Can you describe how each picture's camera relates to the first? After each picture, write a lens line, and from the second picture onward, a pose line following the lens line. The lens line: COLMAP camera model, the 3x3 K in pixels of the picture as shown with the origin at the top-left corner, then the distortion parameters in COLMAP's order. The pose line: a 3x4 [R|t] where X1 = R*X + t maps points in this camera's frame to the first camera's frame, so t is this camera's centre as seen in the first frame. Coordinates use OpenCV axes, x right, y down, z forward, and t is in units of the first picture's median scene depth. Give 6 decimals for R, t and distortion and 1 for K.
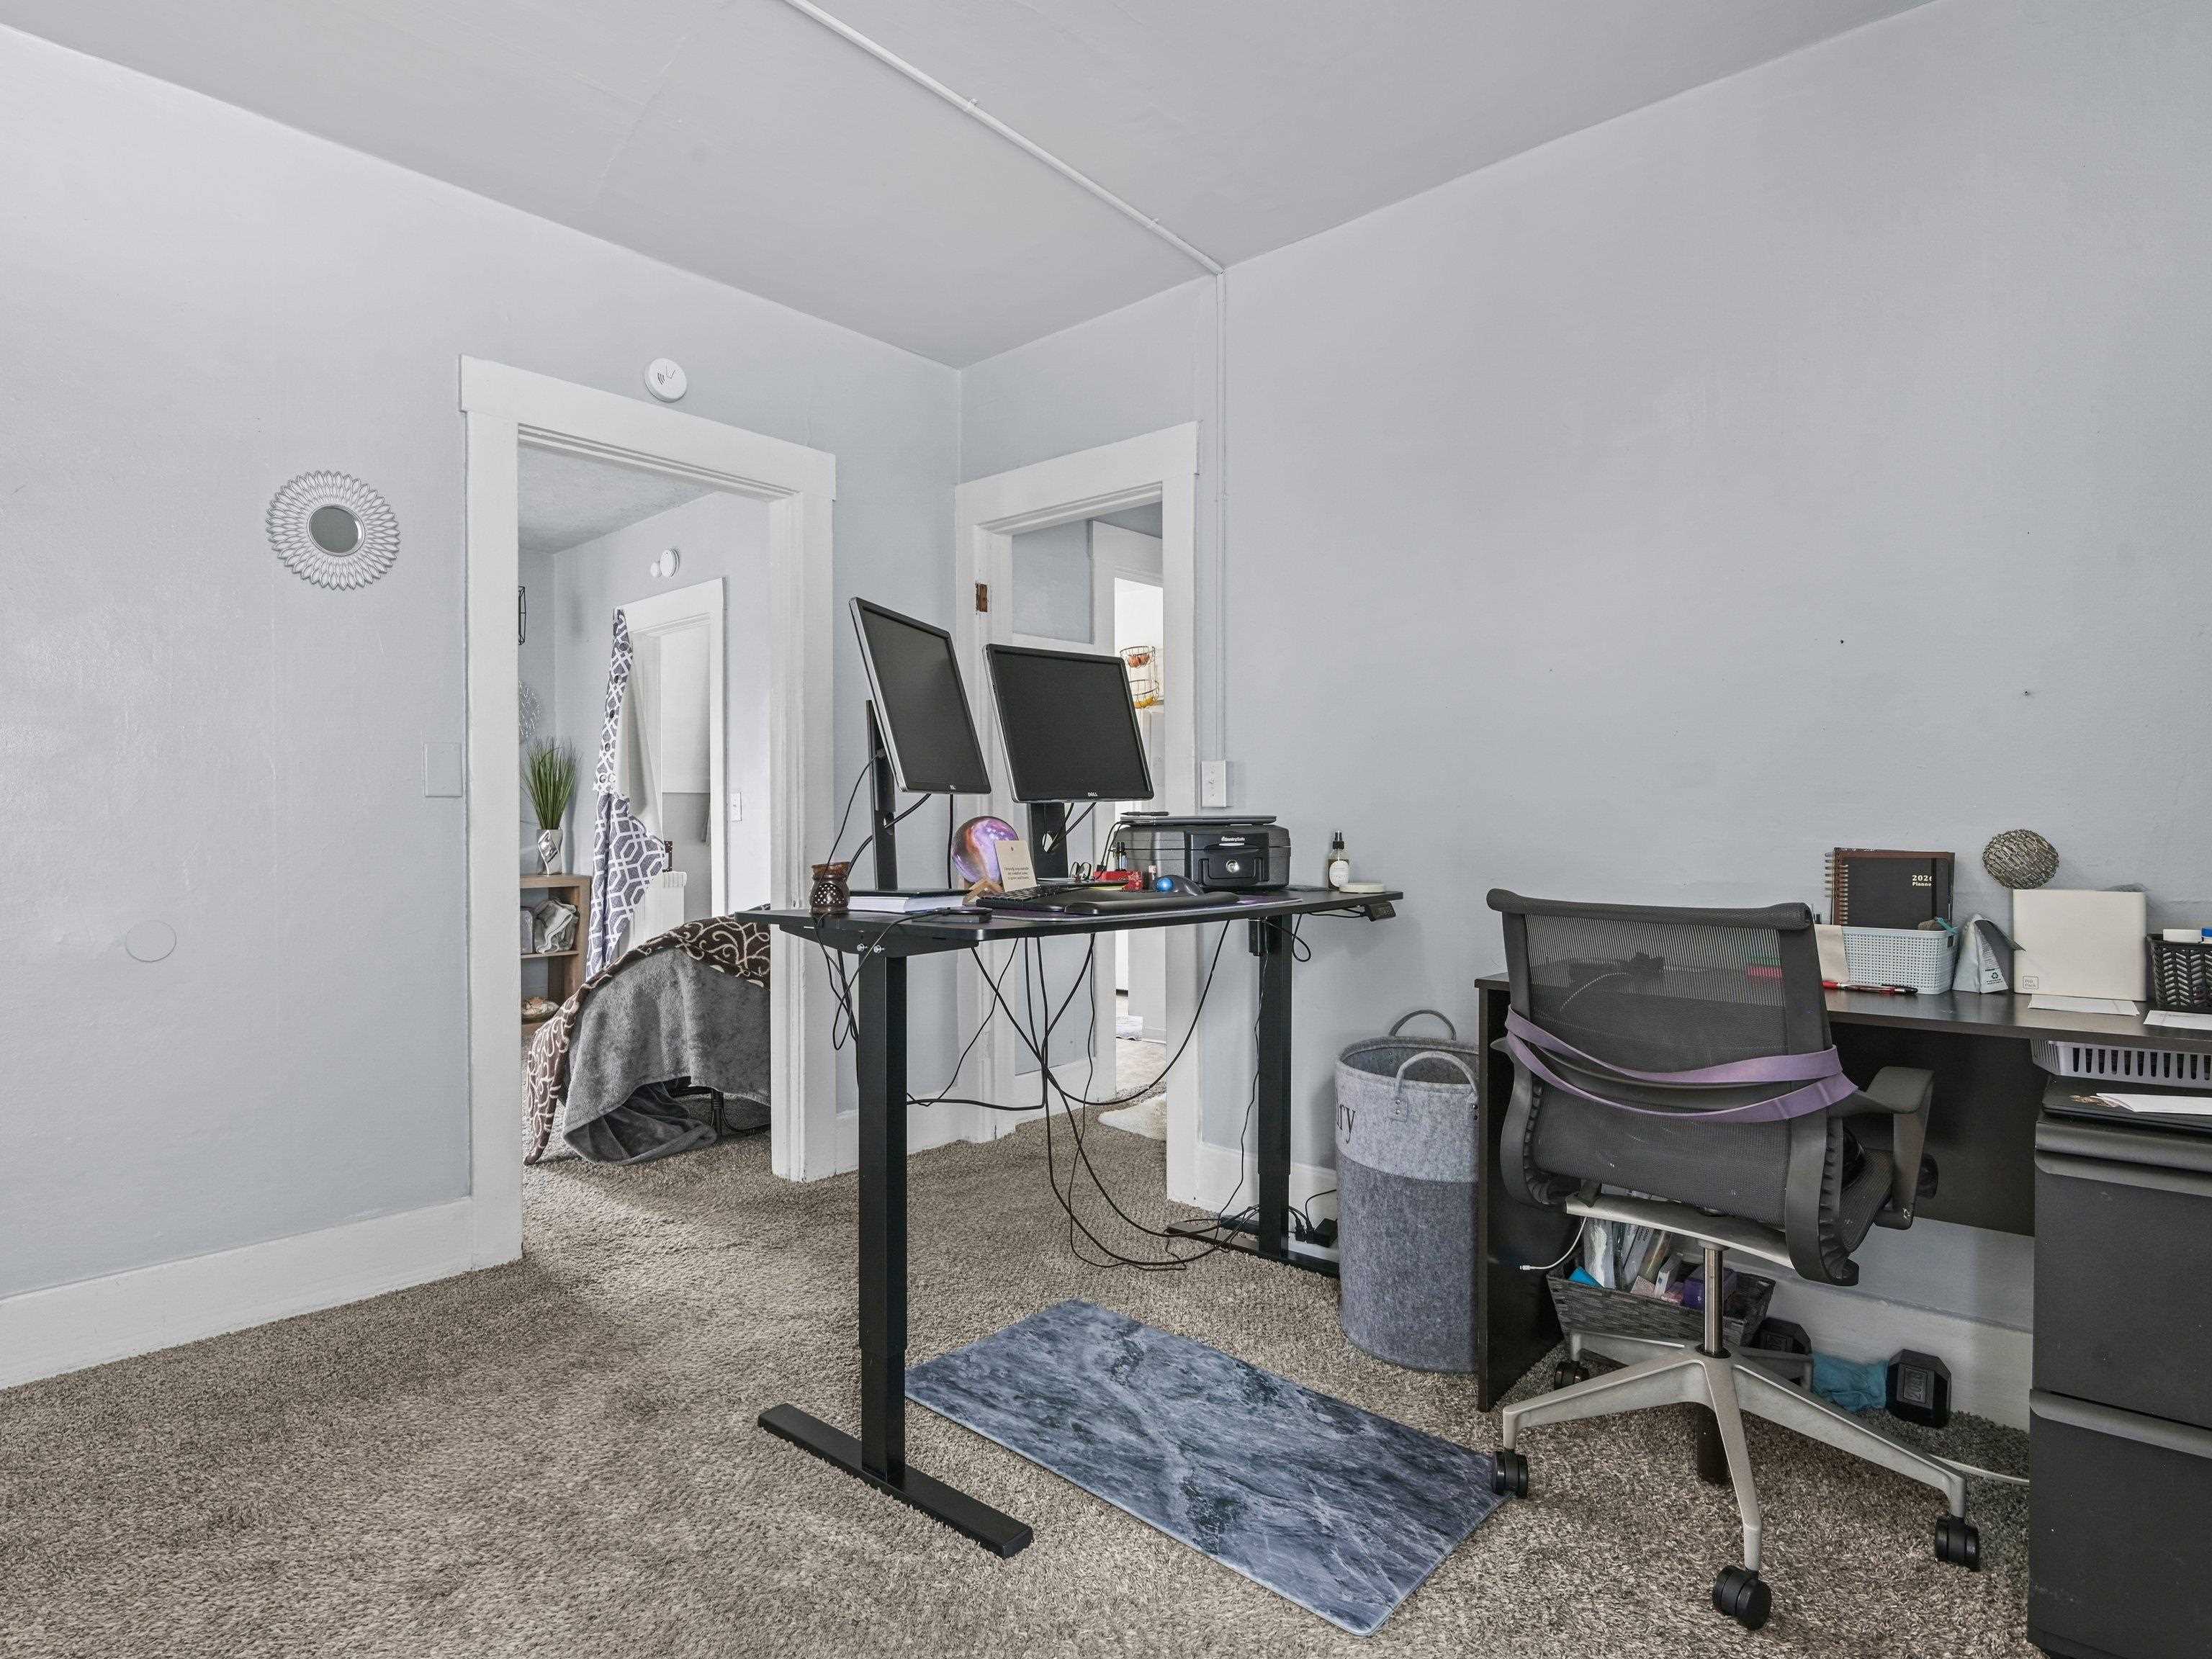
lens RADIAL K [[1169.8, 0, 1114.9], [0, 1169.8, 833.1], [0, 0, 1]] dist [-0.014470, -0.001540]
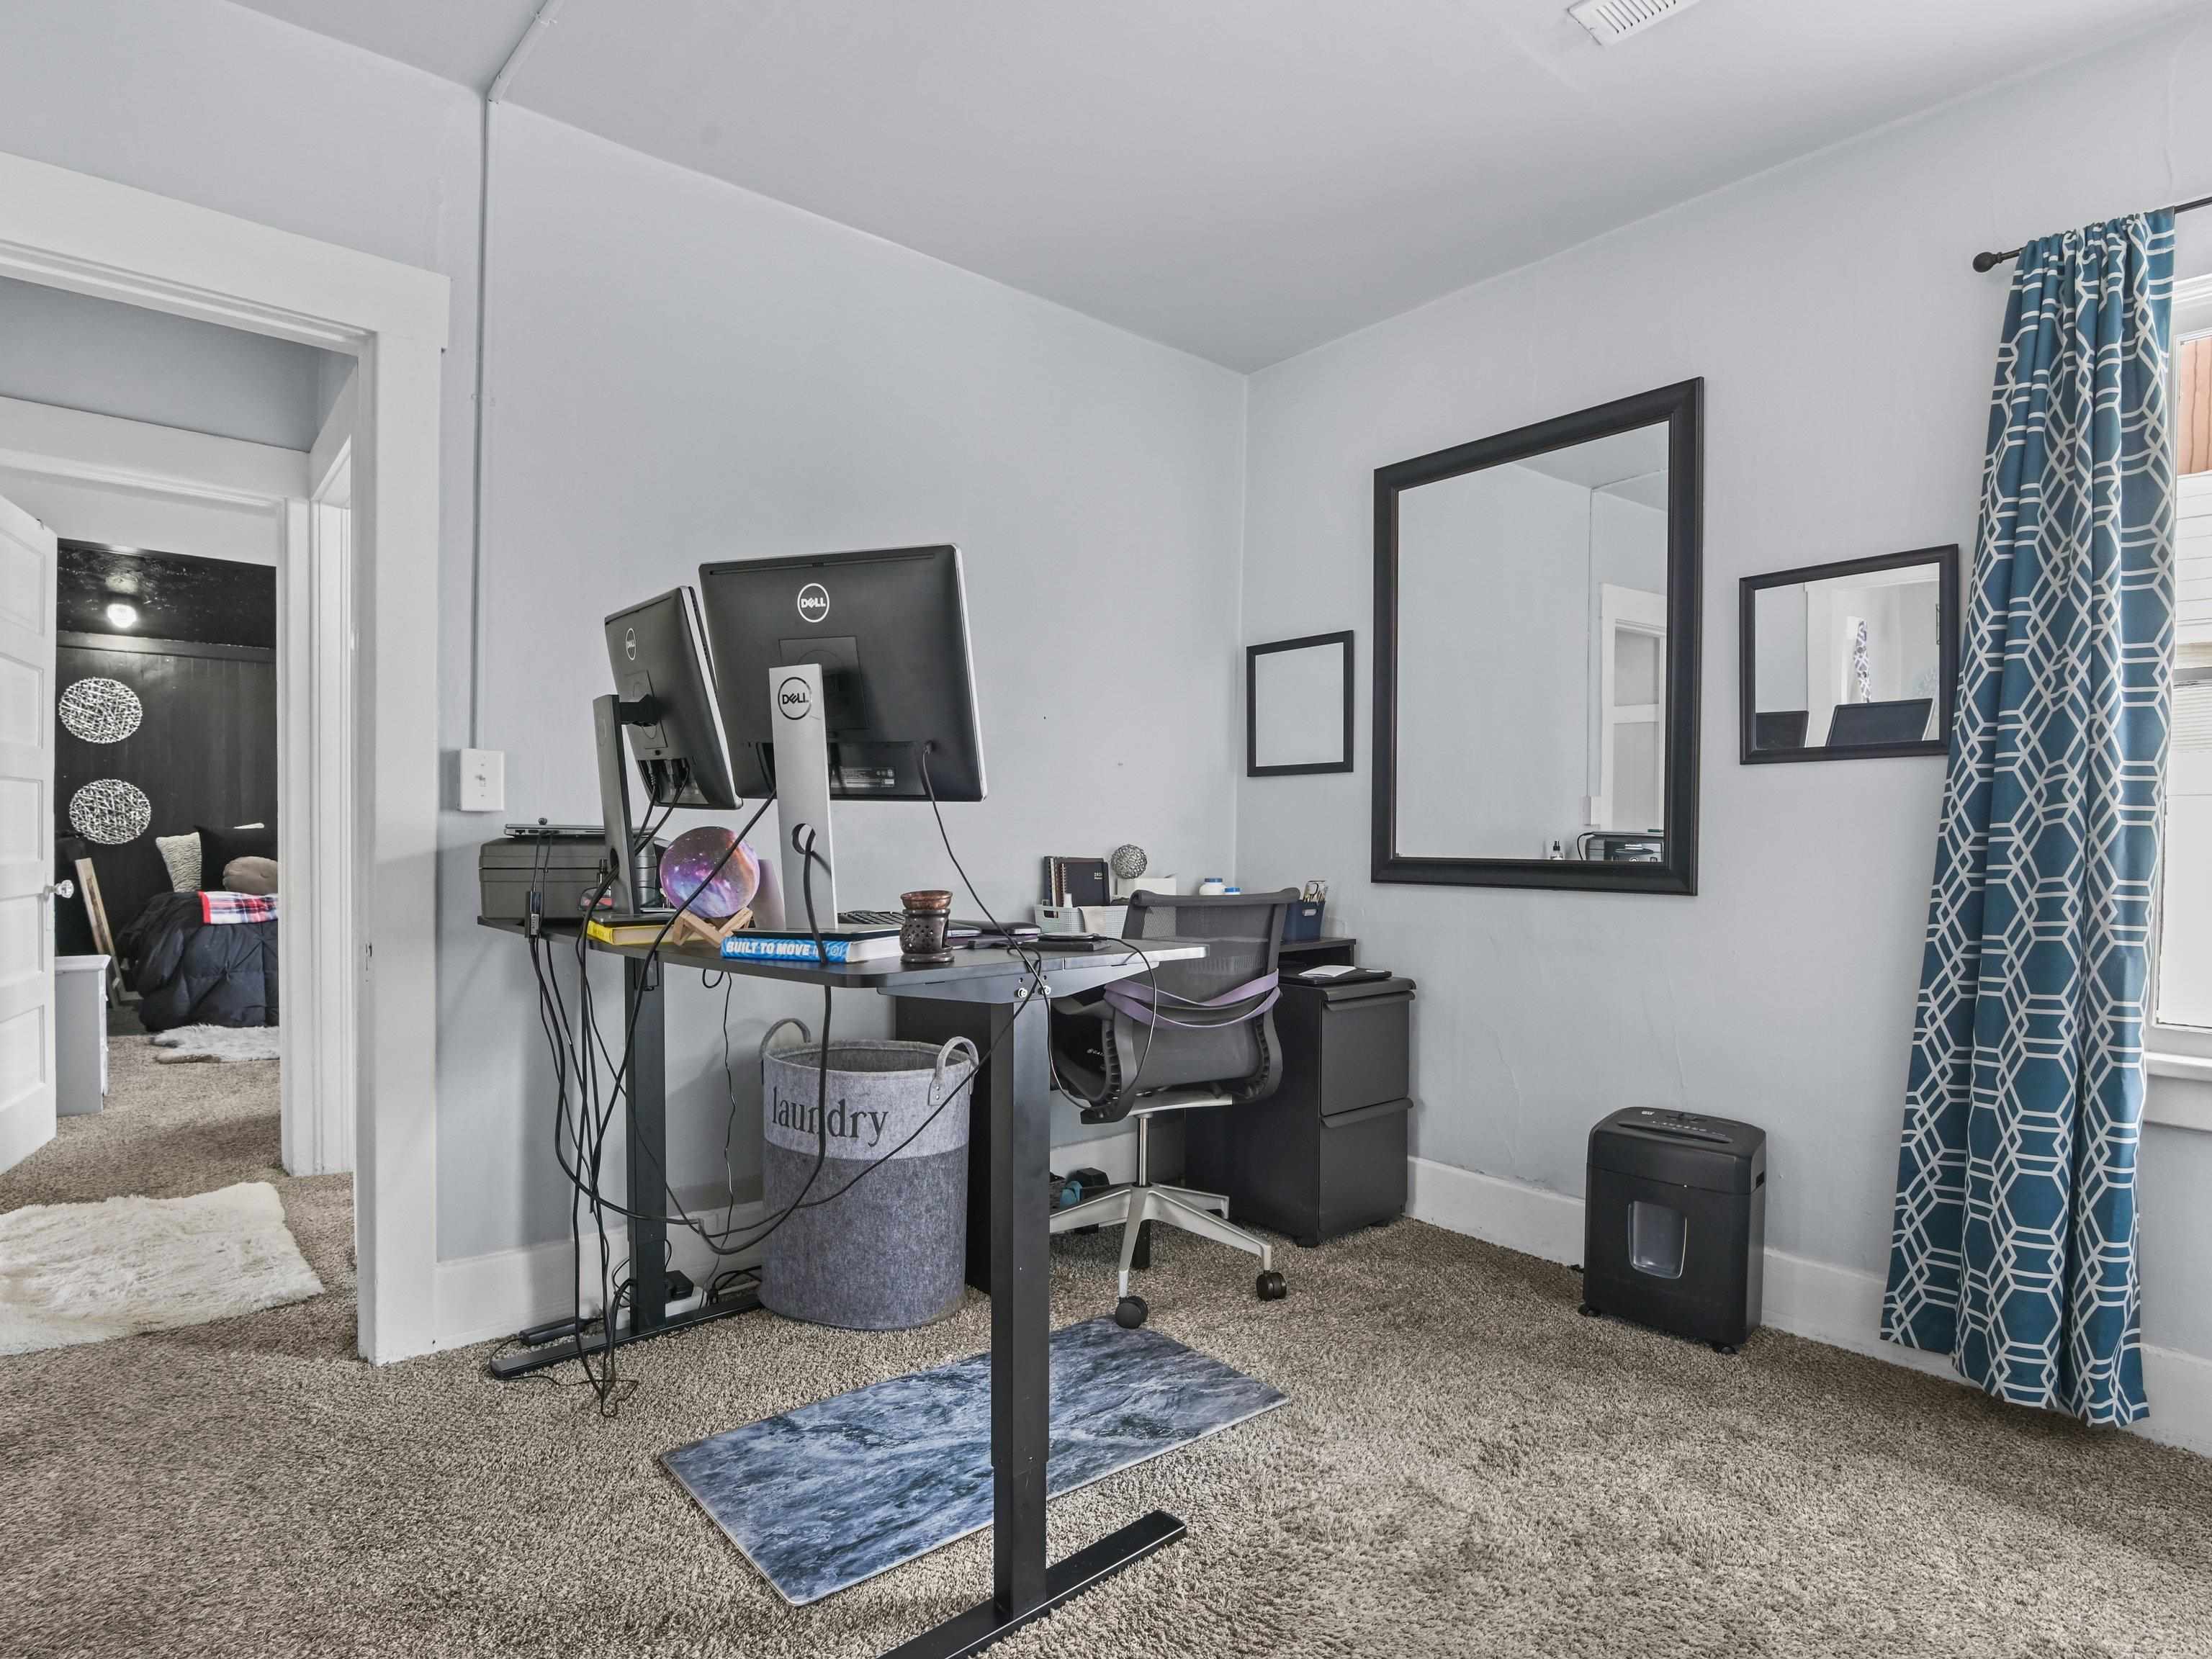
lens RADIAL K [[1169.8, 0, 1114.3], [0, 1169.8, 837.1], [0, 0, 1]] dist [-0.014470, -0.001540]
pose [[0.157608, -0.003409, 0.987496, -0.929831], [-0.003619, 0.999985, 0.004030, -0.020576], [-0.987495, -0.004209, 0.157594, 0.717075]]
